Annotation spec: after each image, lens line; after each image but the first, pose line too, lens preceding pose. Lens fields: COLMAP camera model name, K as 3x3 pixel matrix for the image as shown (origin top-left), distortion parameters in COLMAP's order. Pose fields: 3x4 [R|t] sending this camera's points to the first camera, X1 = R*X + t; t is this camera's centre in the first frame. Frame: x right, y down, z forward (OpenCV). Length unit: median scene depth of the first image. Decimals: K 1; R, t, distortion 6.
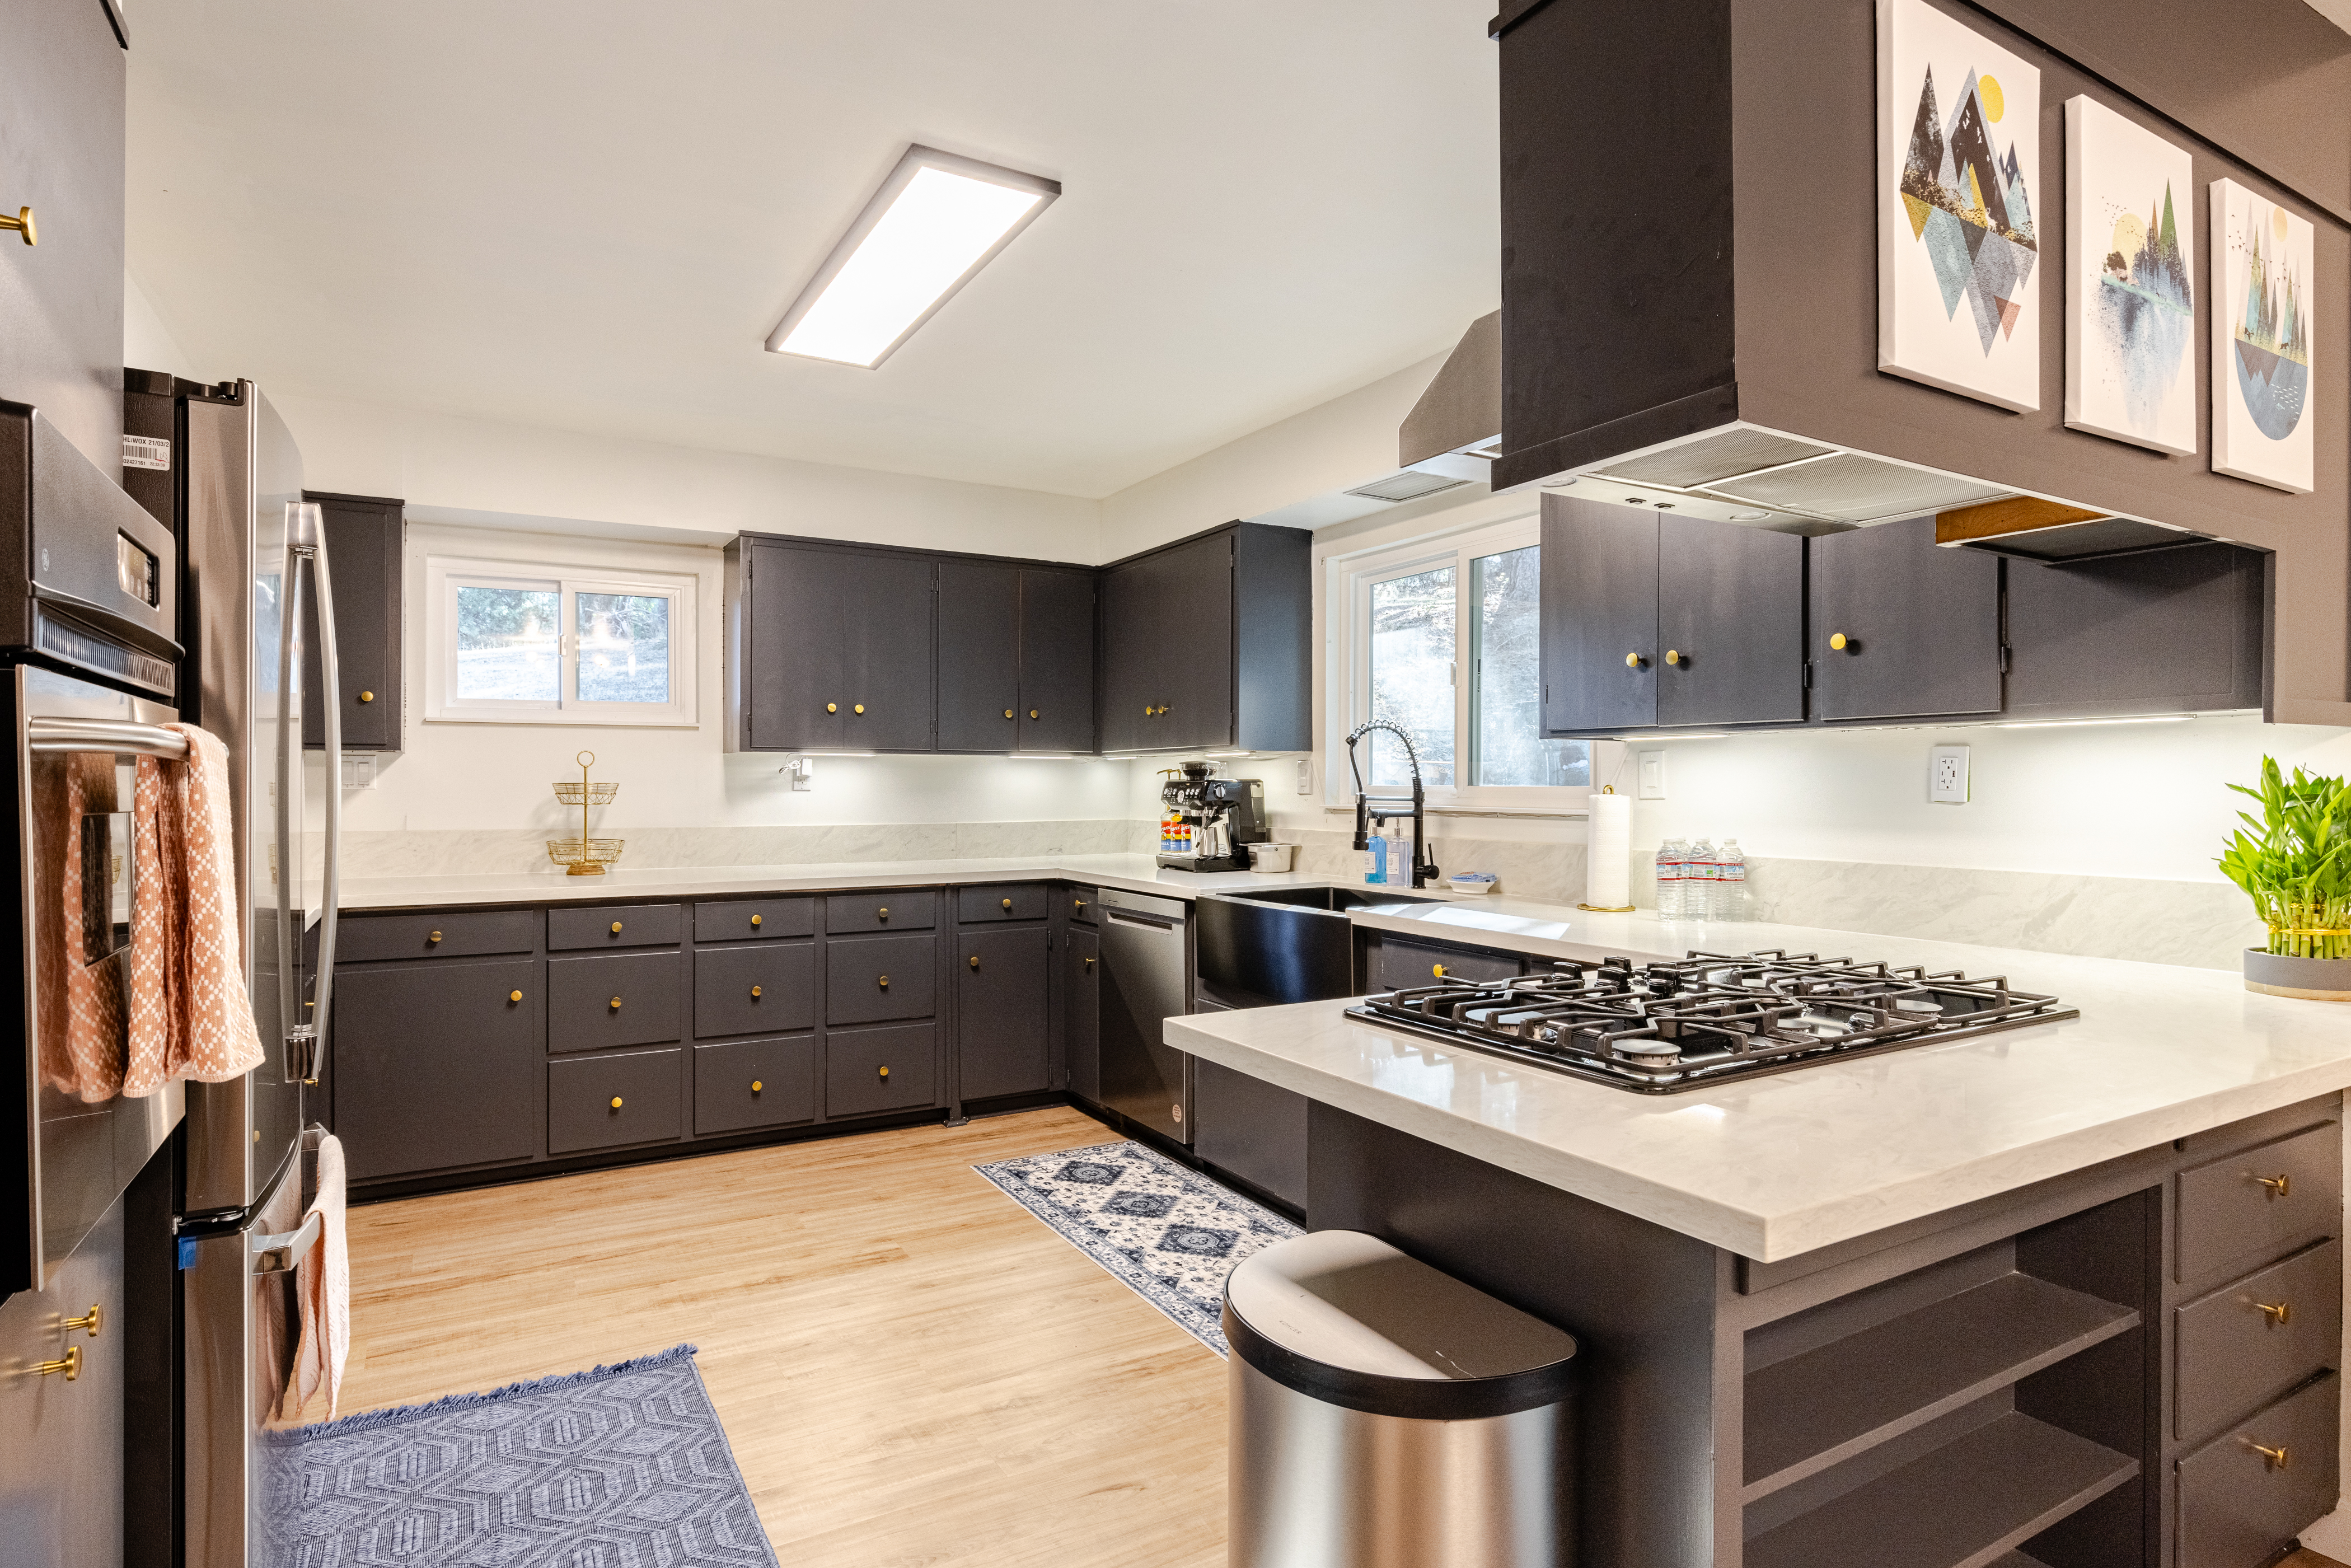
lens RADIAL K [[1230.7, 0, 1166.9], [0, 1230.7, 785.3], [0, 0, 1]] dist [-0.002050, -0.000048]
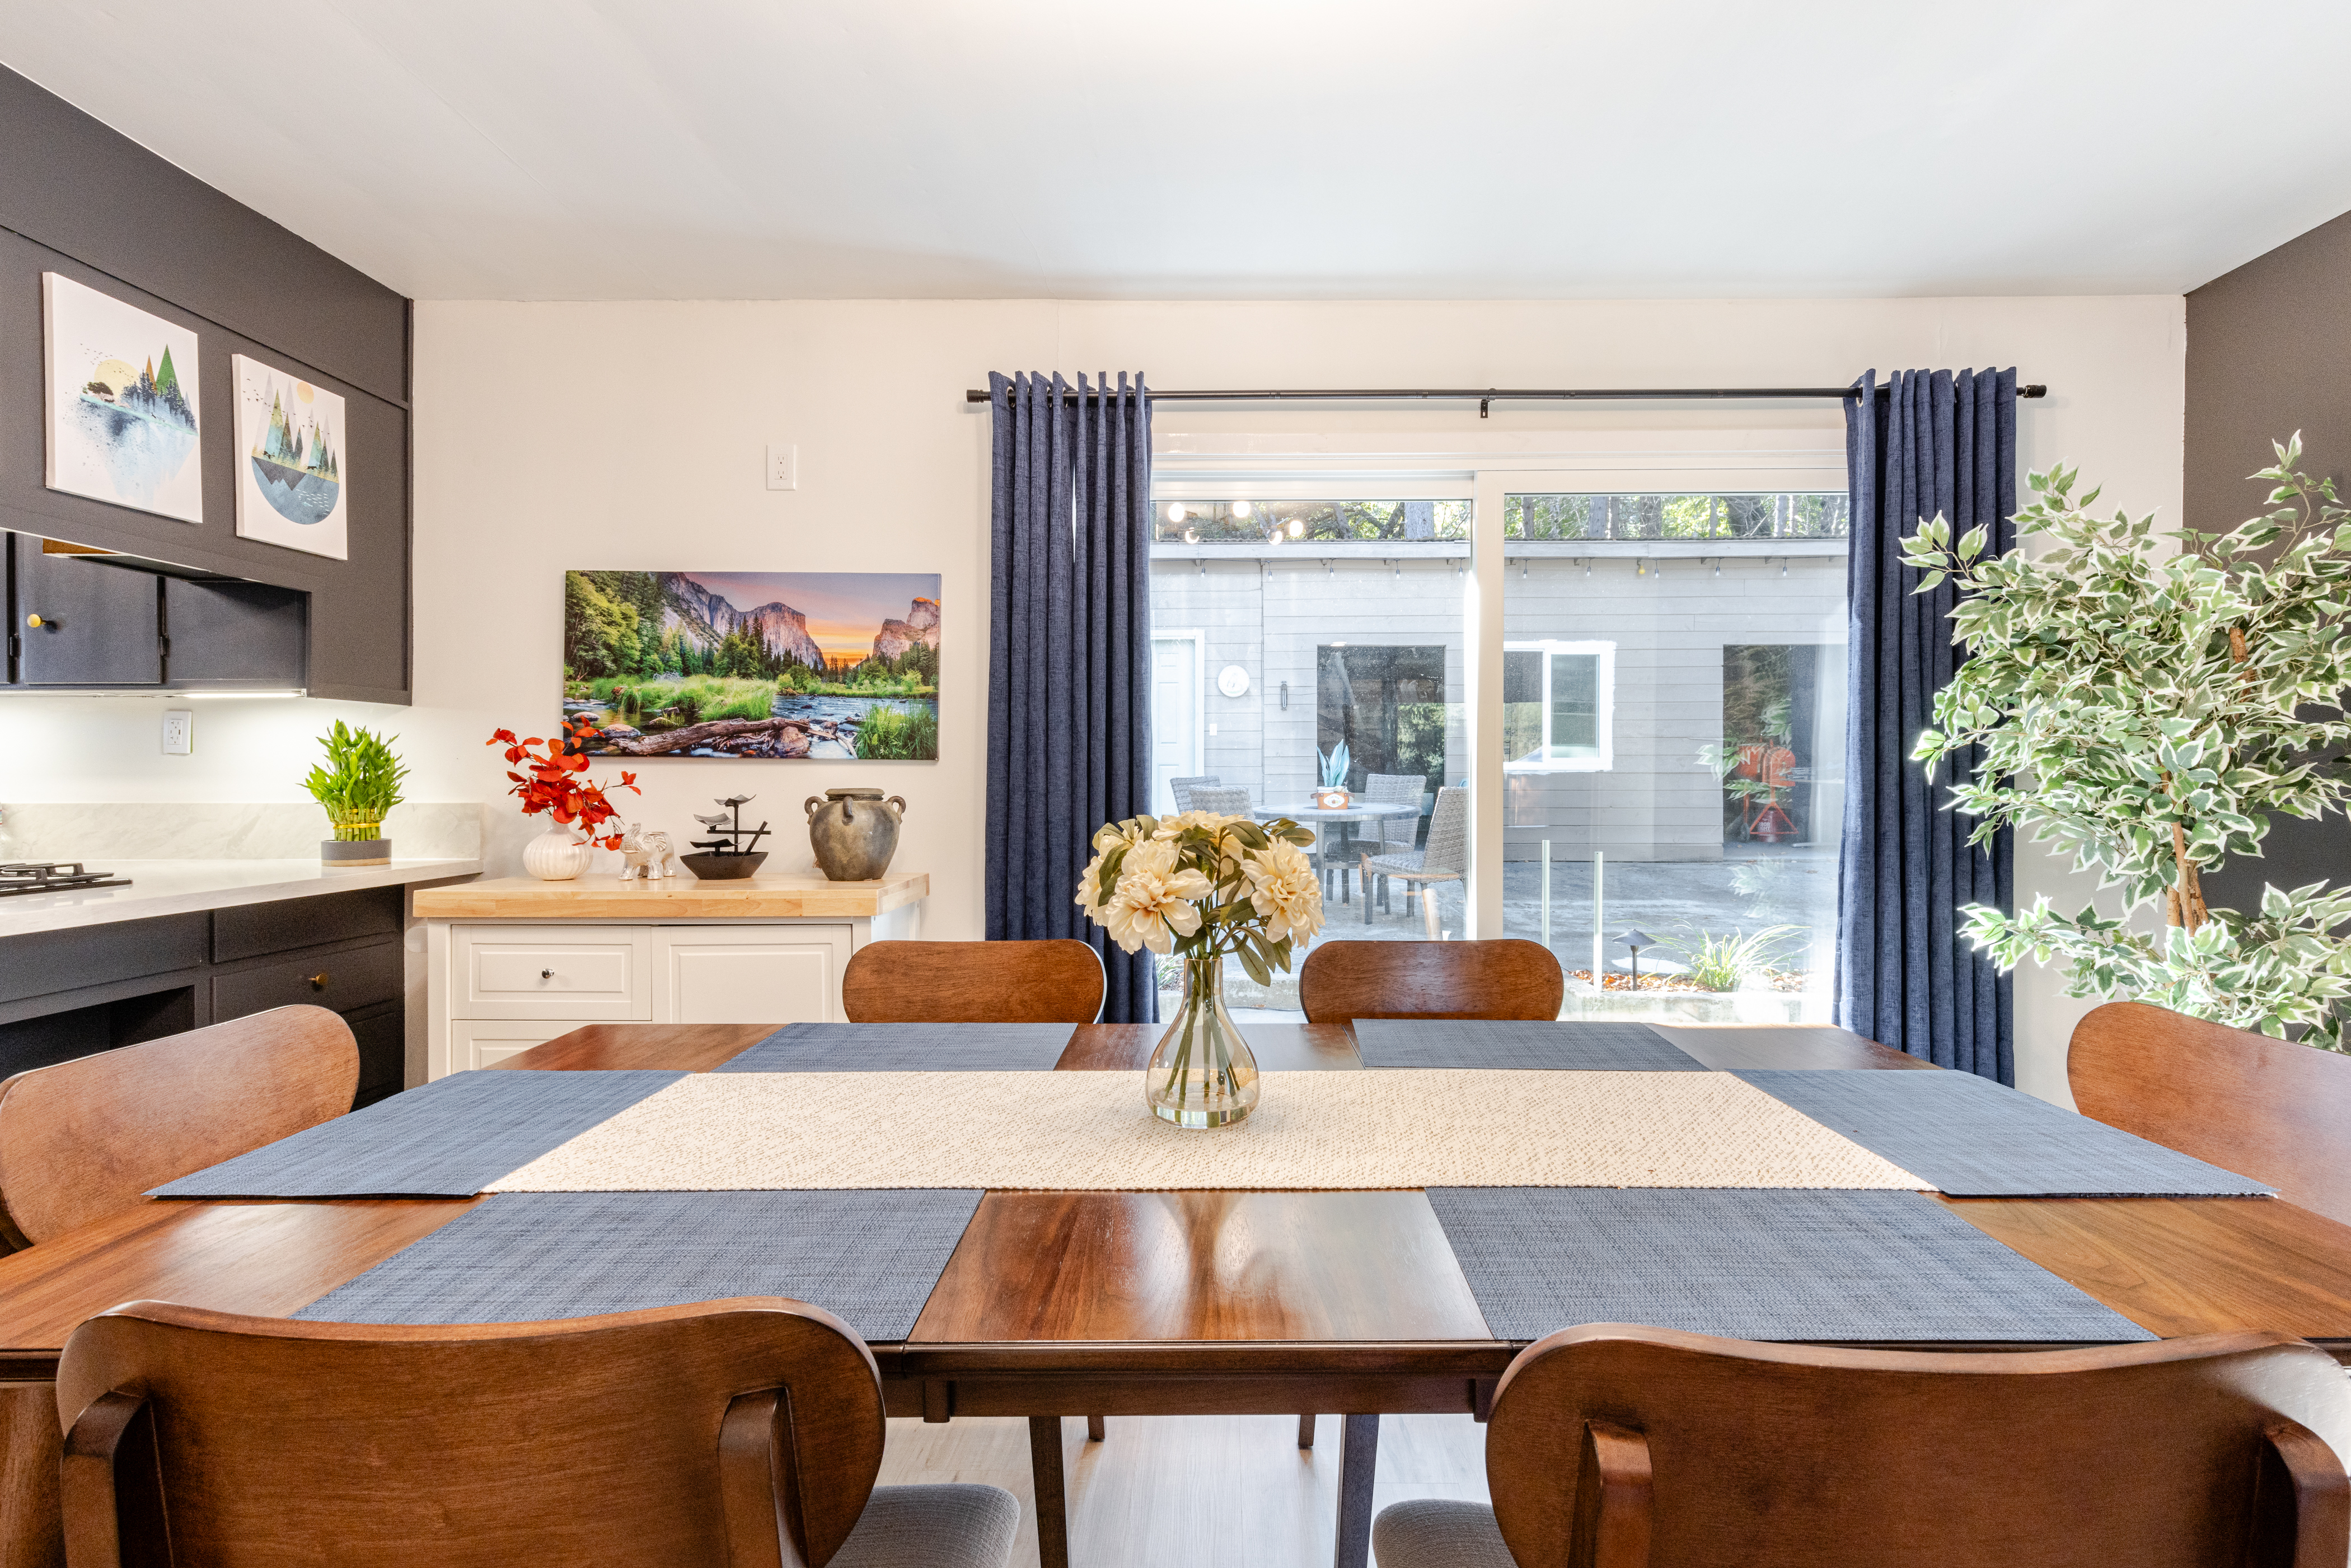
lens RADIAL K [[1102.6, 0, 1164.2], [0, 1102.6, 782.1], [0, 0, 1]] dist [-0.003941, 0.000882]
pose [[0.490234, -0.007400, 0.871559, 0.096739], [0.000923, 0.999968, 0.007972, 0.027265], [-0.871590, -0.003103, 0.490225, -0.378265]]
